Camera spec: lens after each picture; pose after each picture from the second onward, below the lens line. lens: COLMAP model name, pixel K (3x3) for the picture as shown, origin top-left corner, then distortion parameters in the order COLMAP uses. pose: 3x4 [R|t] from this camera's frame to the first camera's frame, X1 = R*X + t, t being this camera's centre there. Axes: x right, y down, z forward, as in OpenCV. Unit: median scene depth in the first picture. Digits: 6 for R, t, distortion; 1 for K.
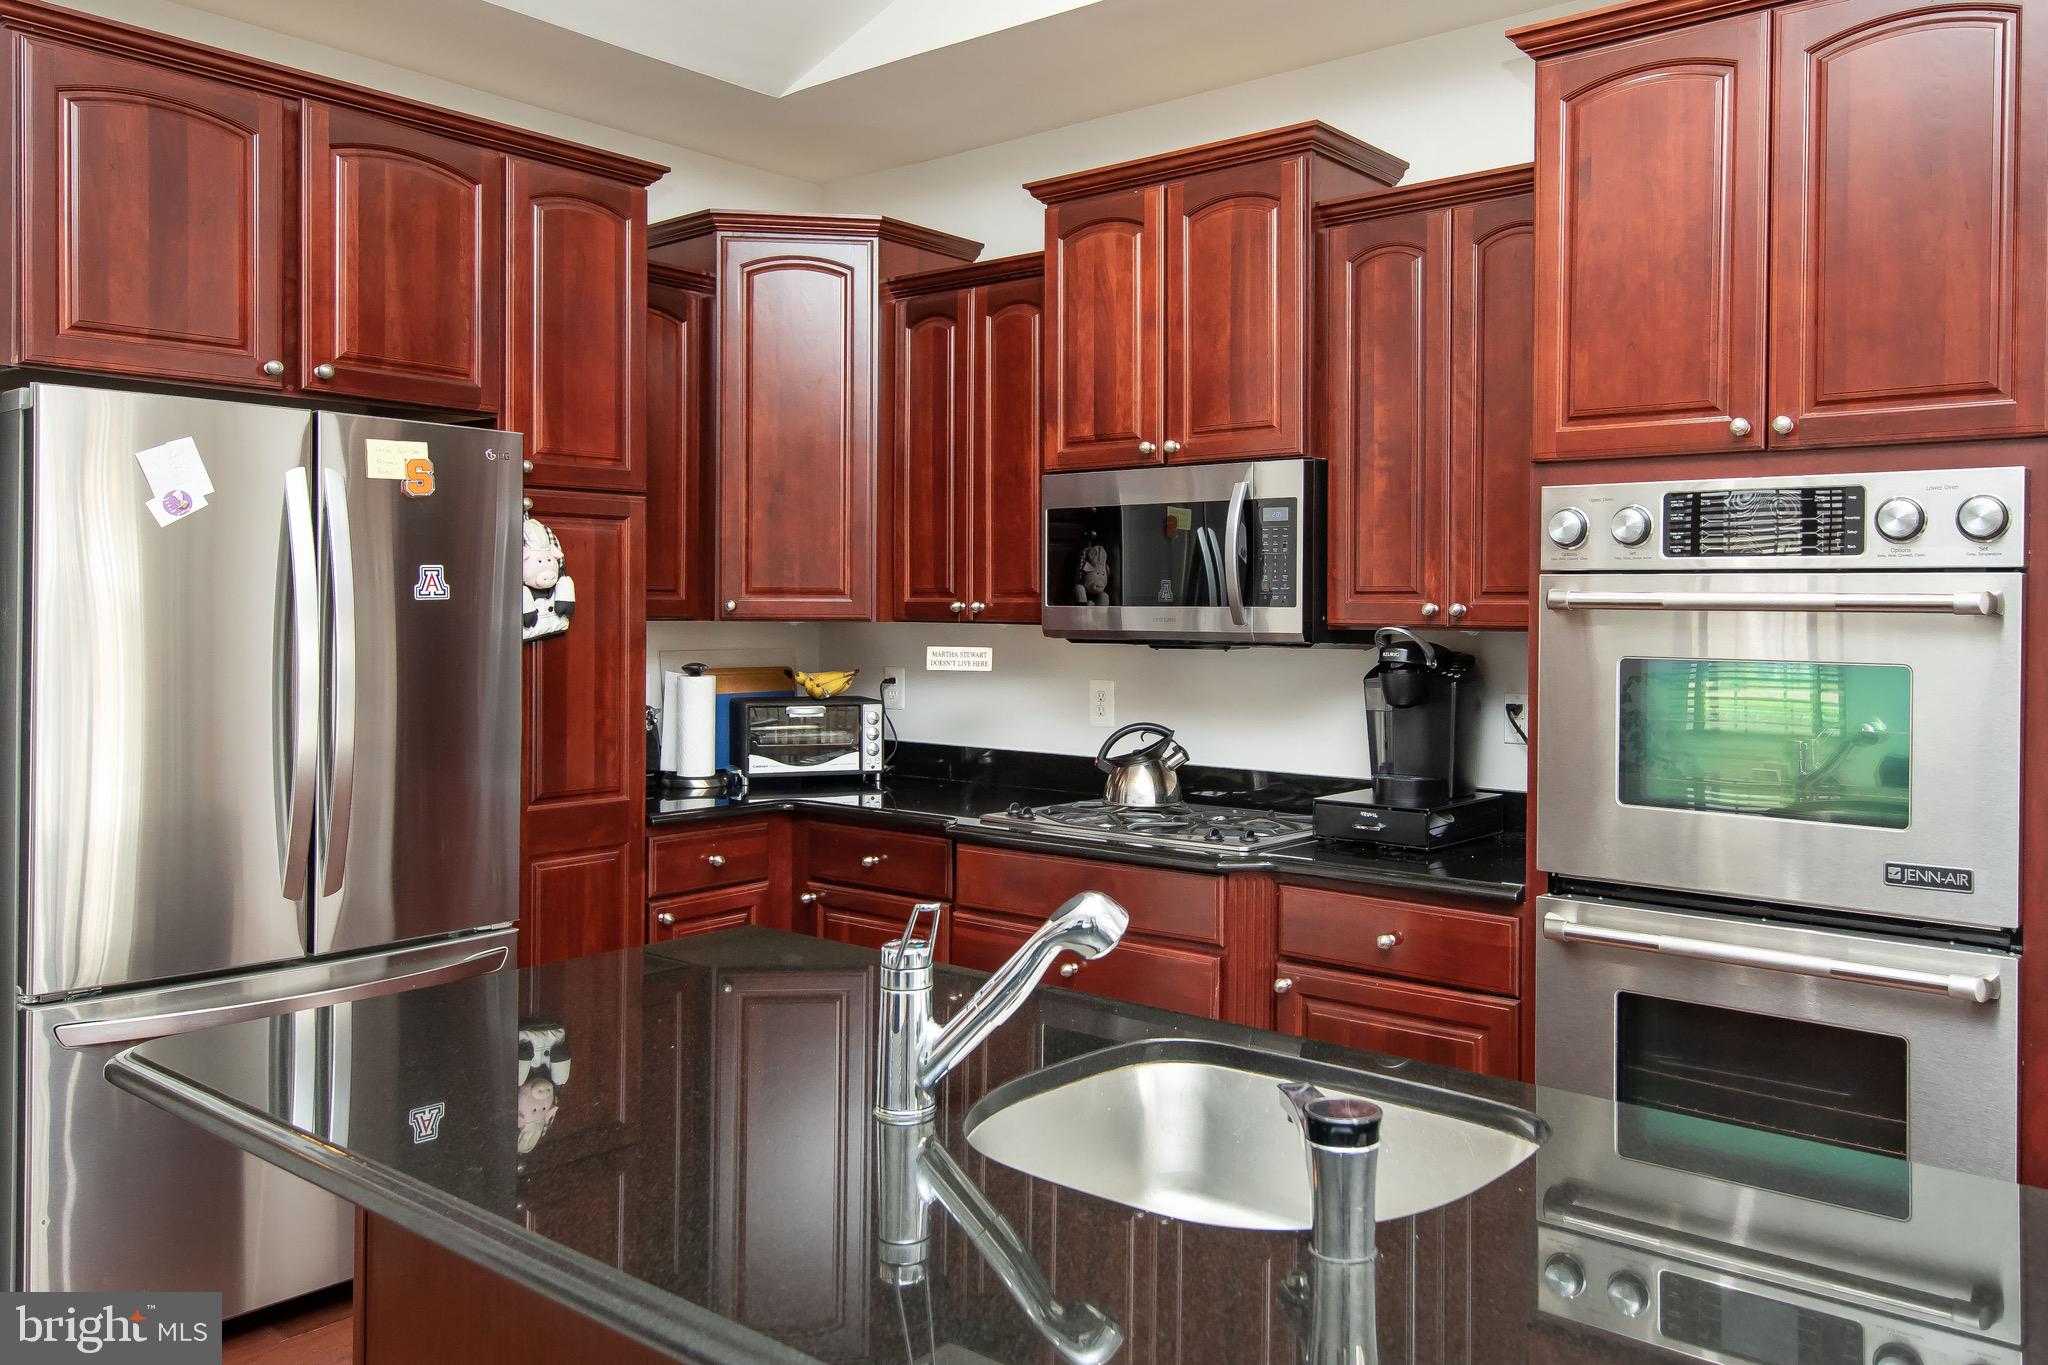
lens RADIAL K [[1551.8, 0, 1089.3], [0, 1551.8, 616.1], [0, 0, 1]] dist [-0.004573, 0.019554]
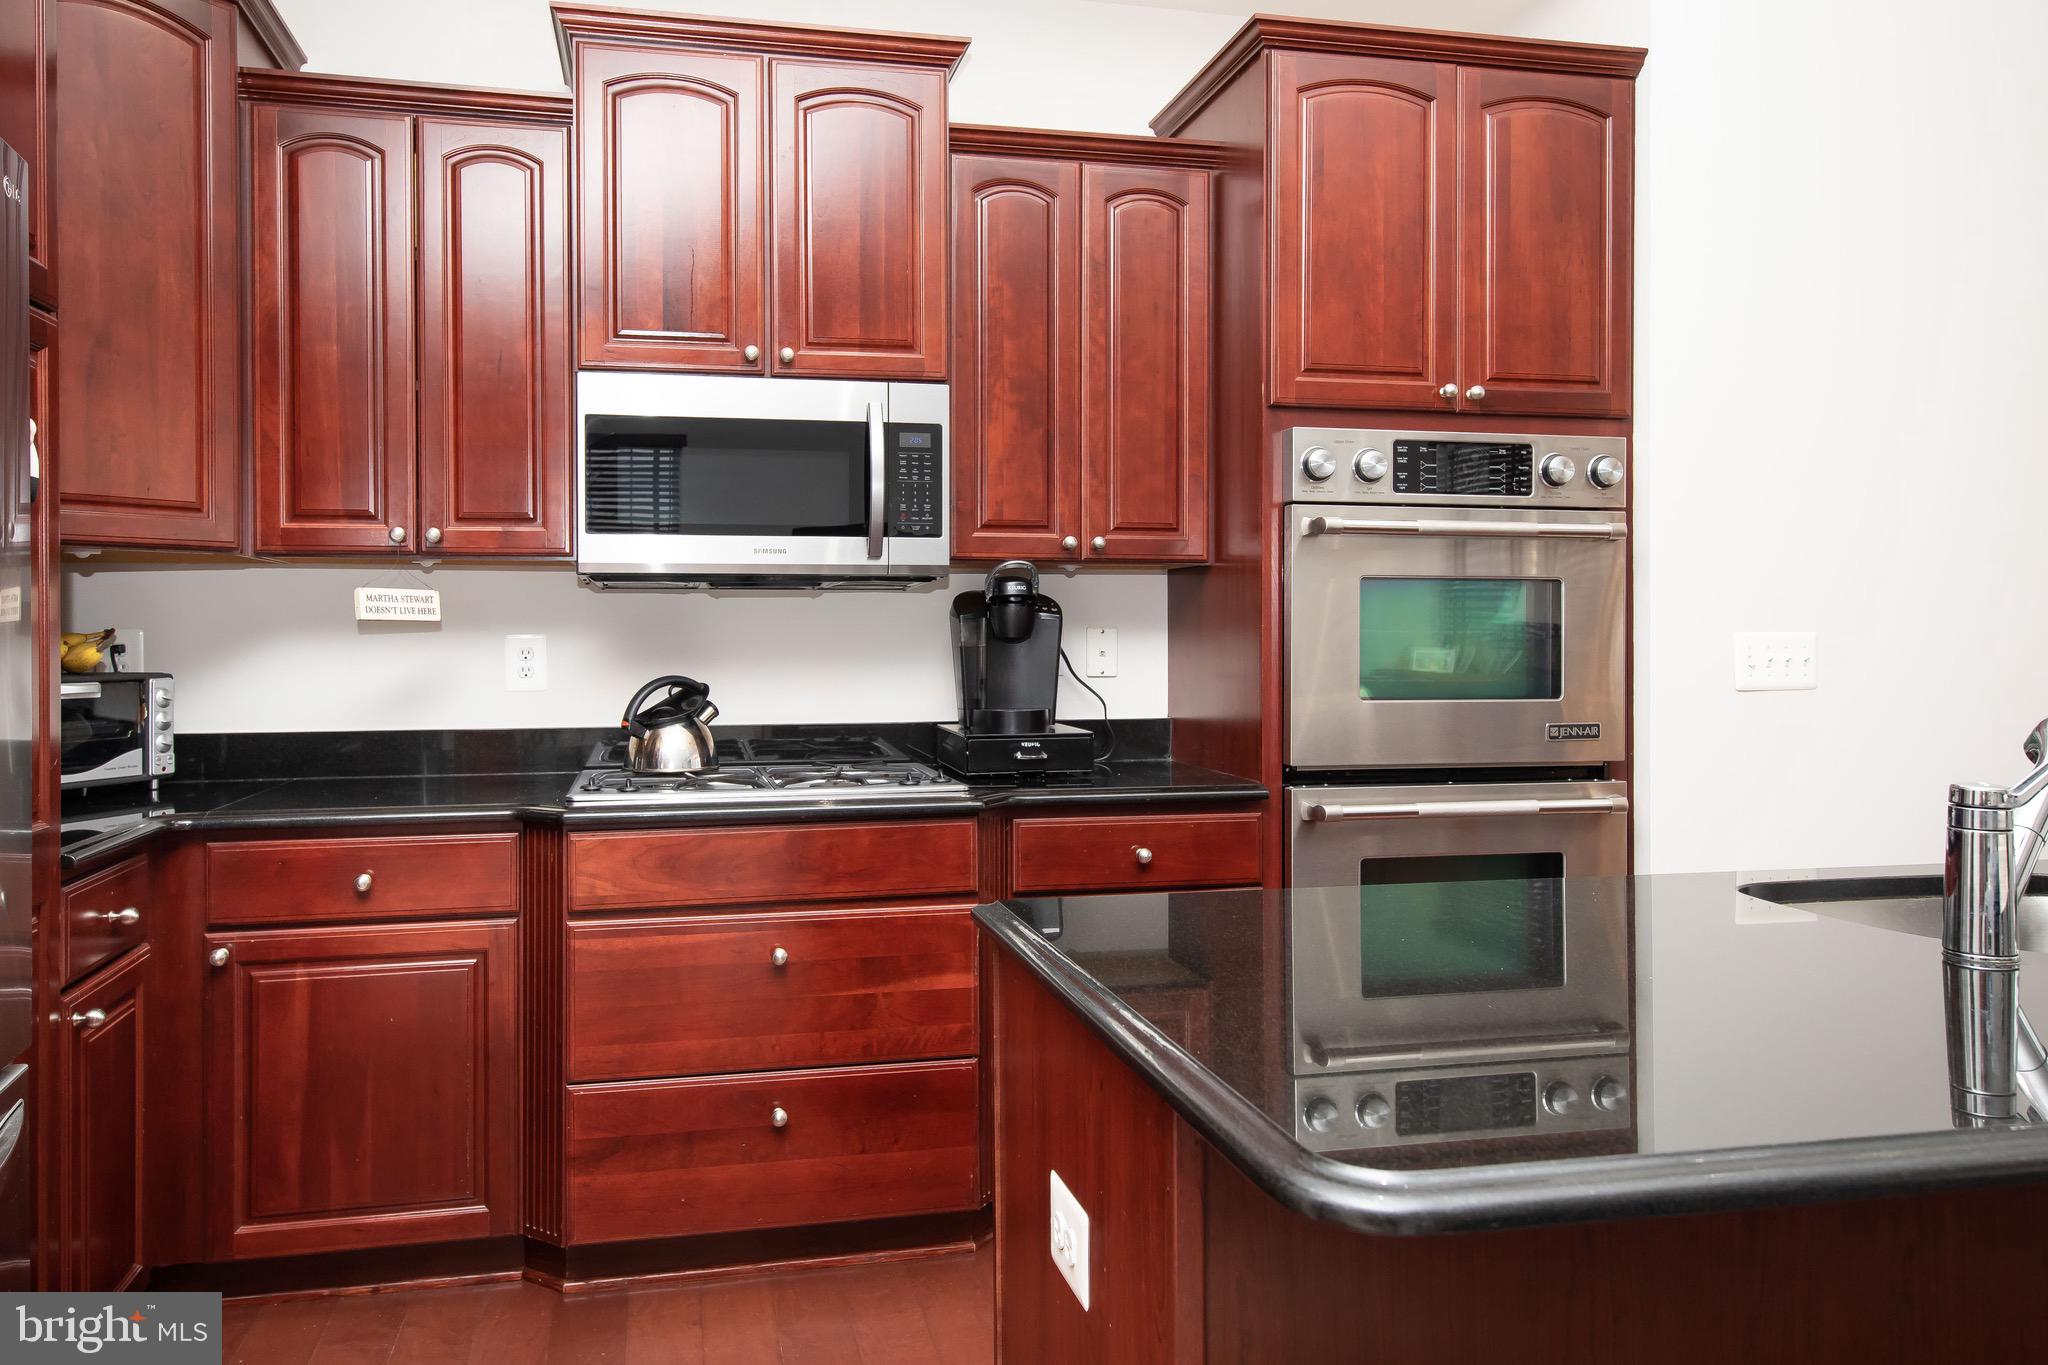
lens RADIAL K [[1463.1, 0, 934.0], [0, 1463.1, 631.7], [0, 0, 1]] dist [0.017507, -0.000356]
pose [[0.629125, -0.008883, 0.777253, -0.572518], [0.007886, 0.999956, 0.005045, 0.047500], [-0.777264, 0.002956, 0.629168, 0.430656]]
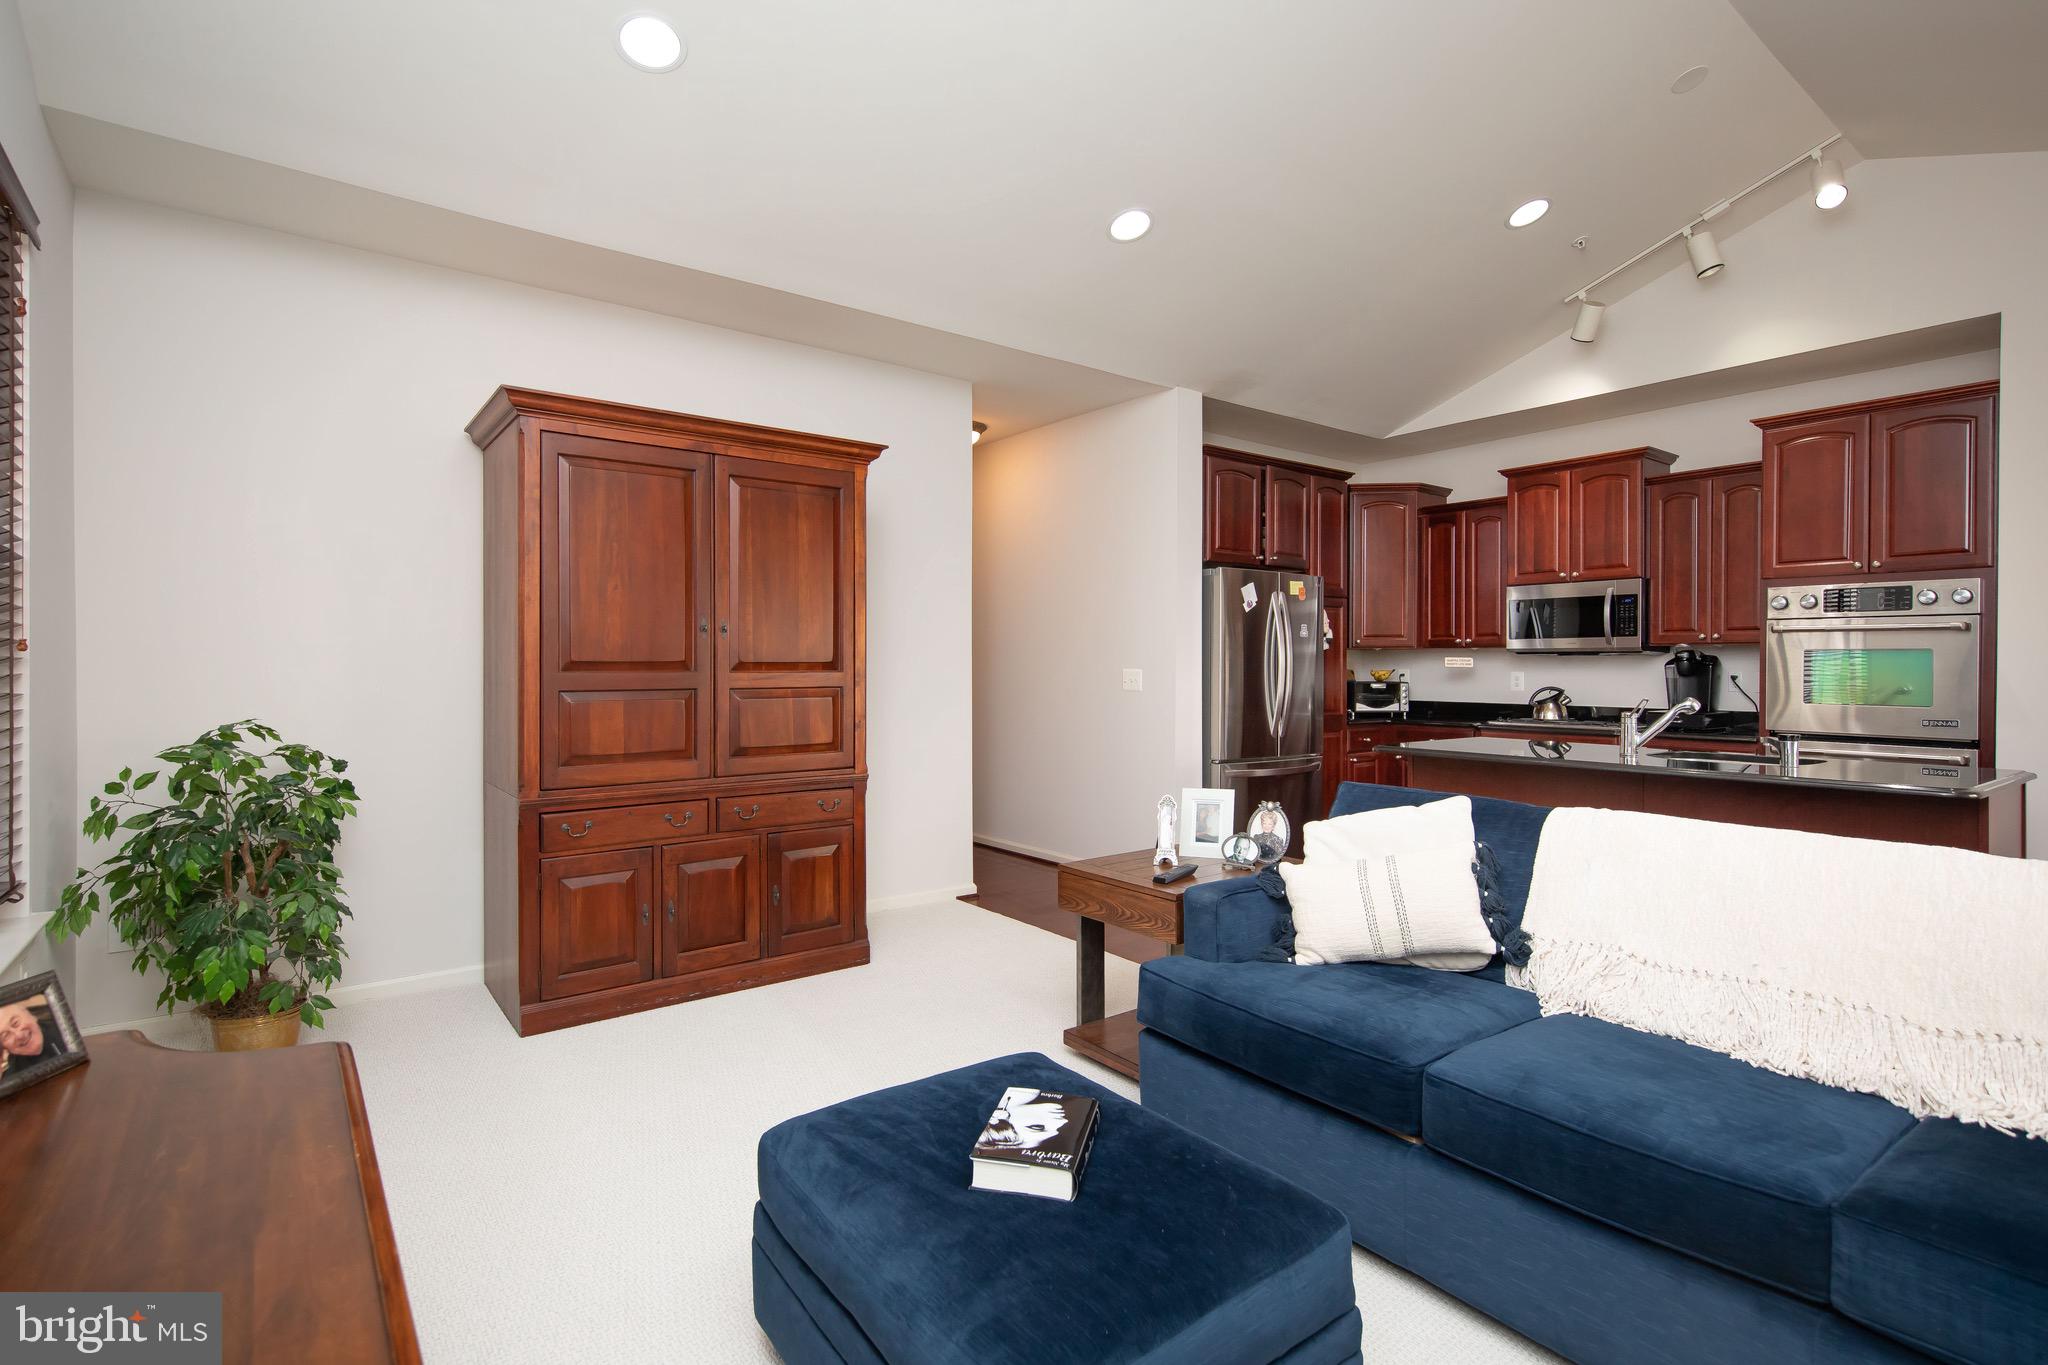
lens RADIAL K [[970.9, 0, 1040.0], [0, 970.9, 672.0], [0, 0, 1]] dist [0.013258, -0.000795]
pose [[0.973795, -0.004615, -0.227380, -0.458062], [0.004988, 0.999987, 0.001067, 0.045577], [0.227372, -0.002173, 0.973806, -0.785939]]
